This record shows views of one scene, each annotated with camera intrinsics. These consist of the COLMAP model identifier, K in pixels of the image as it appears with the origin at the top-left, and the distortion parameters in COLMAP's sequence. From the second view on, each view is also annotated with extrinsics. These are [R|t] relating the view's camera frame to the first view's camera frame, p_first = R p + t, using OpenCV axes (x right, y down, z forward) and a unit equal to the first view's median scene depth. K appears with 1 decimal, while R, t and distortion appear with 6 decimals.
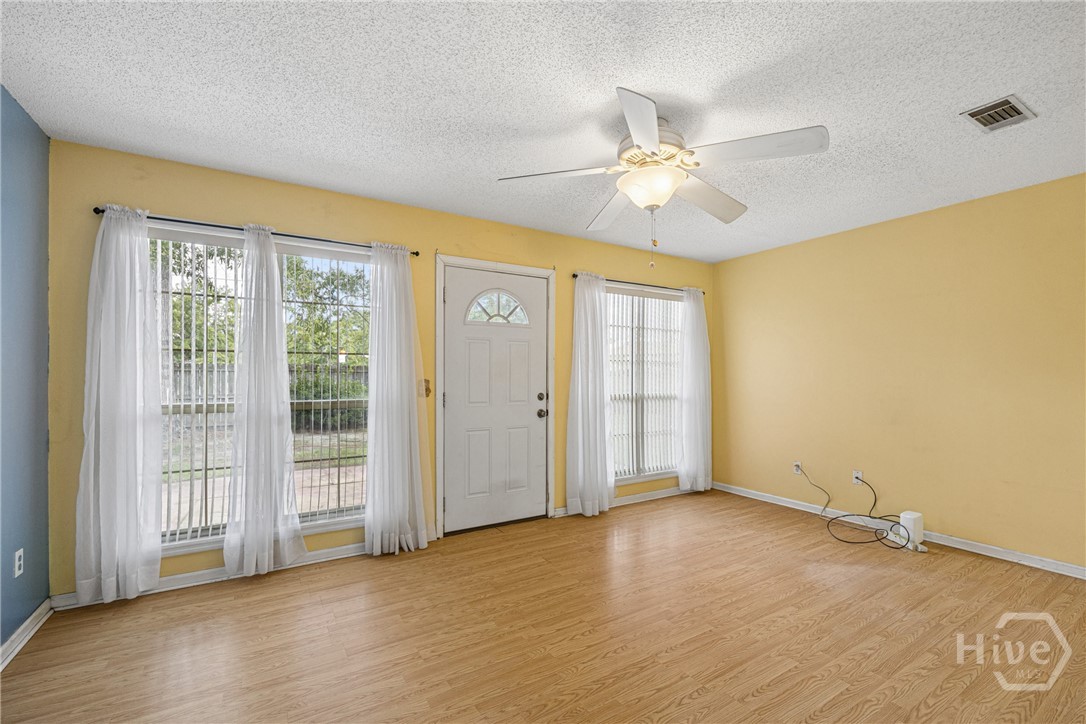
lens RADIAL K [[464.8, 0, 548.6], [0, 464.8, 374.4], [0, 0, 1]] dist [-0.014371, 0.000819]
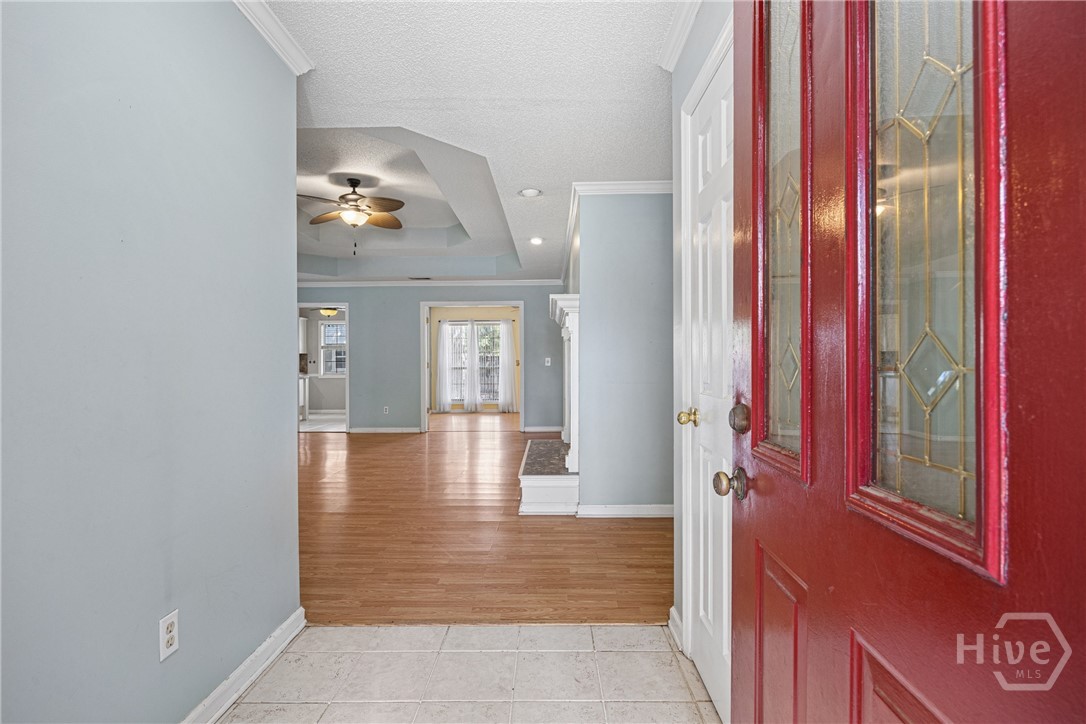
lens RADIAL K [[515.1, 0, 542.1], [0, 515.1, 361.3], [0, 0, 1]] dist [-0.002277, -0.000037]
pose [[0.844193, -0.009135, -0.535962, 2.071312], [0.006049, 0.999953, -0.007515, 0.055284], [0.536006, 0.003102, 0.844209, -2.195414]]
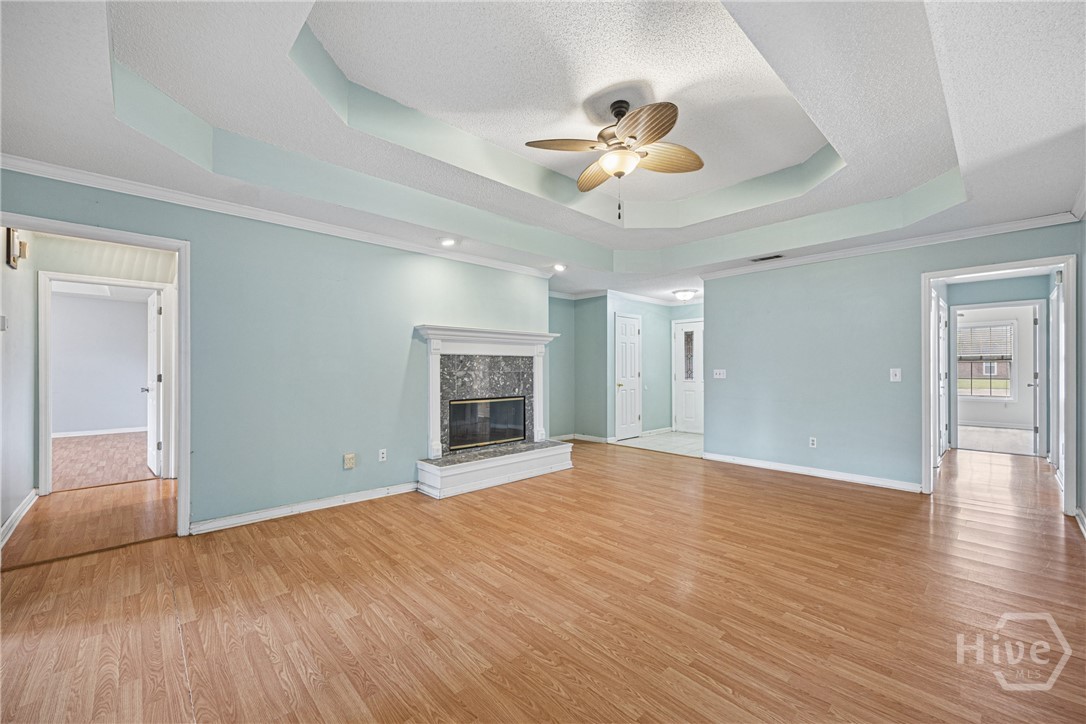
lens RADIAL K [[433.1, 0, 538.4], [0, 433.1, 363.7], [0, 0, 1]] dist [-0.000559, 0.000201]
pose [[-0.192091, 0.004940, 0.981365, -0.445076], [0.004239, 0.999982, -0.004204, 0.009962], [-0.981368, 0.003352, -0.192108, -0.619685]]
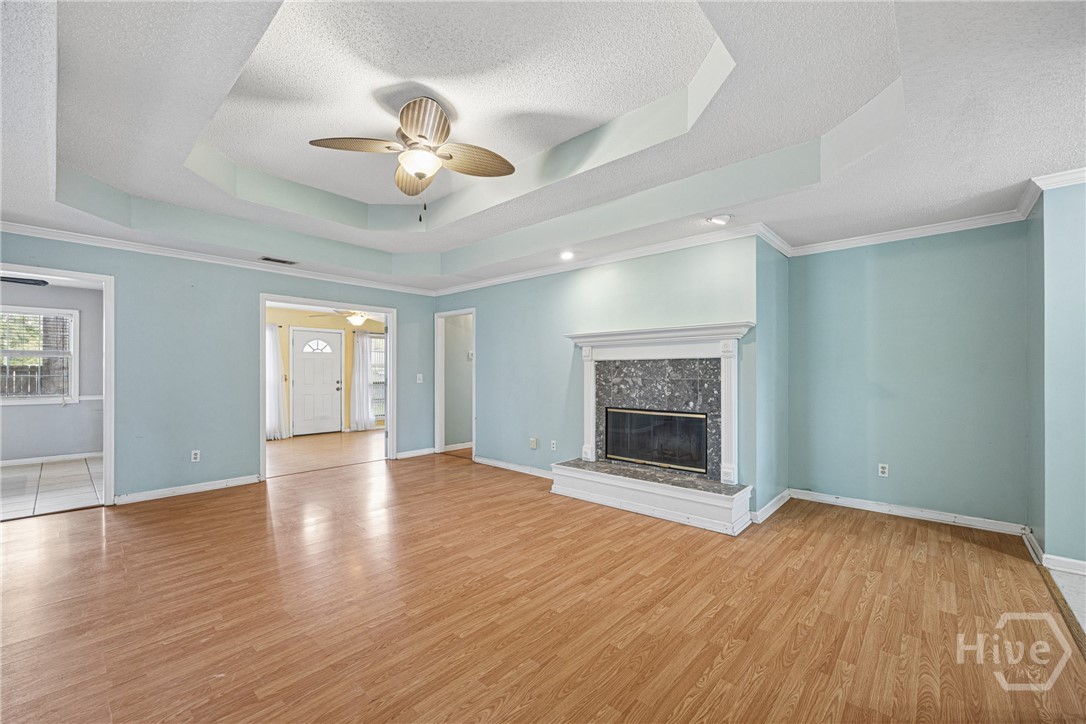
lens RADIAL K [[433.1, 0, 543.8], [0, 433.1, 371.3], [0, 0, 1]] dist [-0.000559, 0.000201]
pose [[0.959459, -0.002921, 0.281833, 0.522440], [0.004996, 0.999965, -0.006643, 0.016315], [-0.281804, 0.007782, 0.959441, -2.049361]]
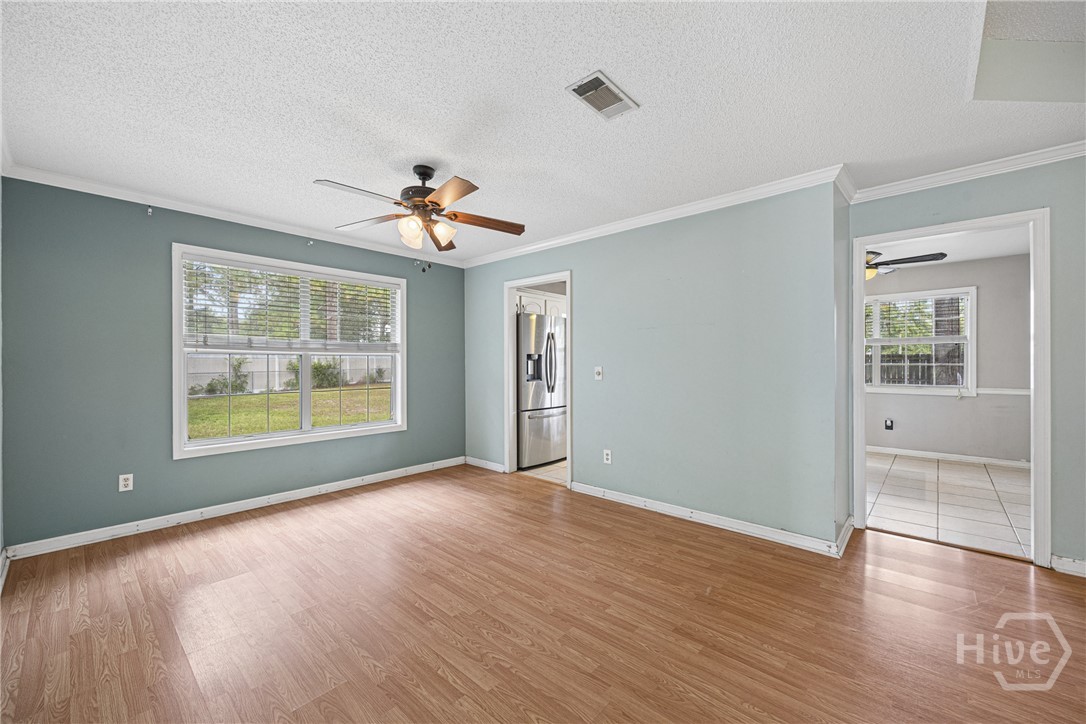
lens RADIAL K [[433.1, 0, 535.3], [0, 433.1, 365.7], [0, 0, 1]] dist [-0.000559, 0.000201]
pose [[0.260134, 0.001965, -0.965571, 0.158642], [-0.000319, 0.999998, 0.001950, 0.016041], [0.965573, -0.000199, 0.260134, -1.553526]]
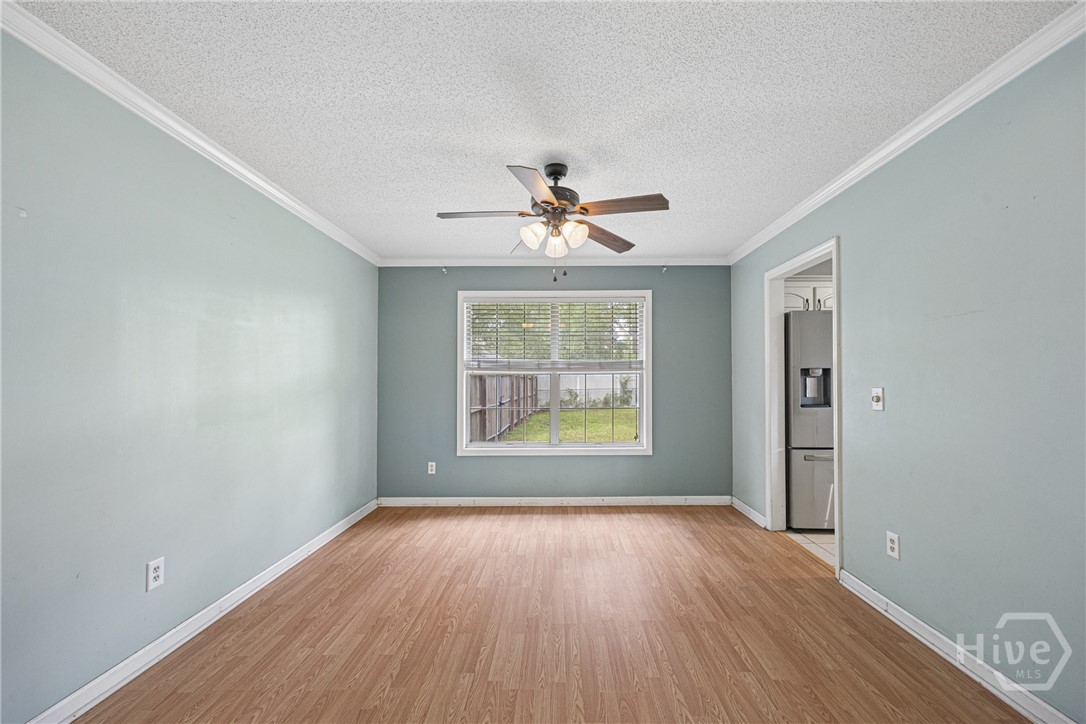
lens RADIAL K [[433.1, 0, 555.1], [0, 433.1, 377.9], [0, 0, 1]] dist [-0.000559, 0.000201]
pose [[-0.534458, -0.007933, -0.845158, -0.101336], [0.000227, 0.999955, -0.009530, 0.010976], [0.845195, -0.005285, -0.534432, -1.087625]]
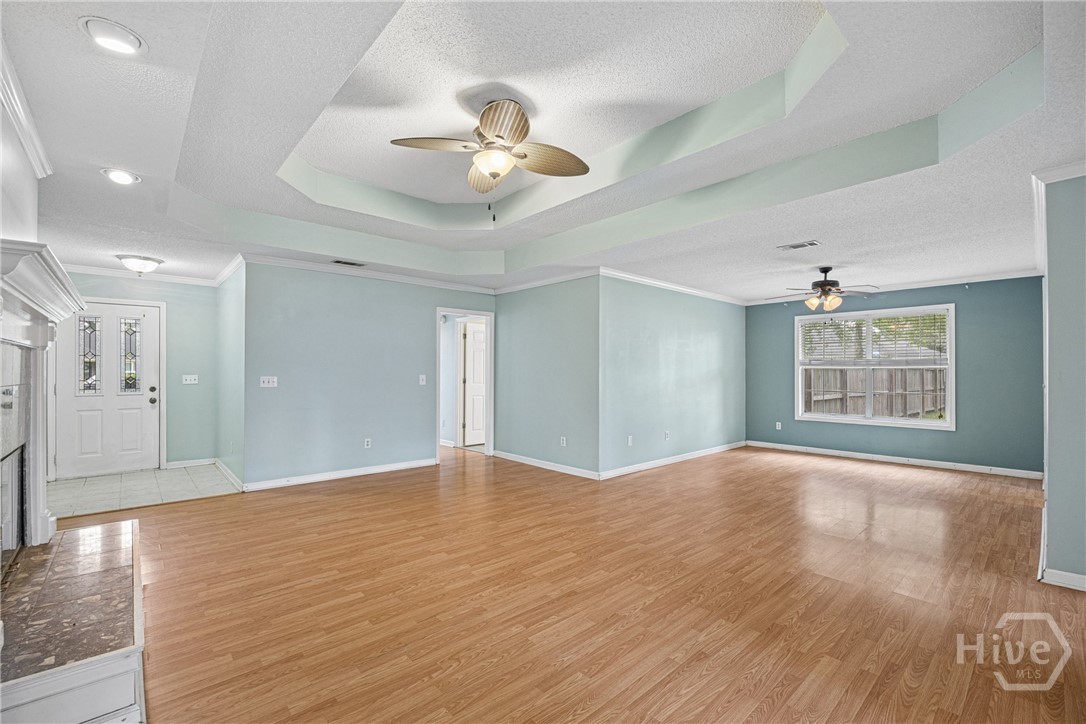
lens RADIAL K [[464.8, 0, 547.2], [0, 464.8, 364.8], [0, 0, 1]] dist [-0.014371, 0.000819]
pose [[-0.983098, -0.008080, -0.182899, 0.606081], [-0.005764, 0.999896, -0.013189, 0.004871], [0.182987, -0.011912, -0.983043, 0.060304]]
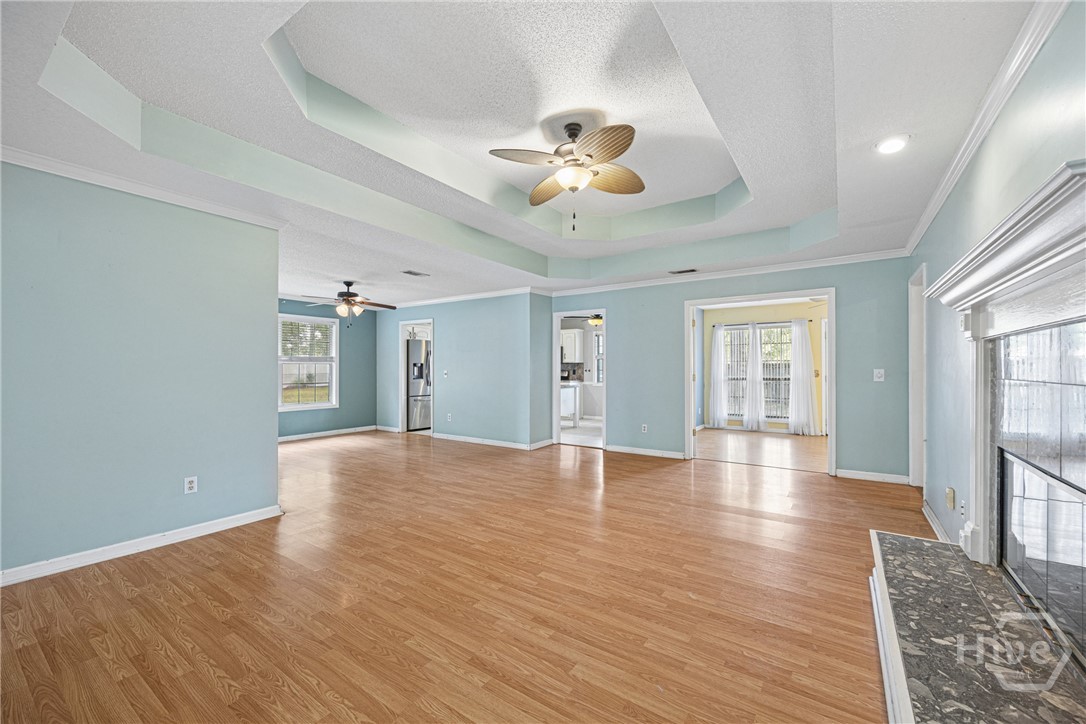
lens RADIAL K [[433.1, 0, 544.8], [0, 433.1, 364.5], [0, 0, 1]] dist [-0.000559, 0.000201]
pose [[0.407725, -0.012067, -0.913025, 1.510199], [-0.002627, 0.999893, -0.014388, 0.021163], [0.913101, 0.008265, 0.407650, -1.525173]]
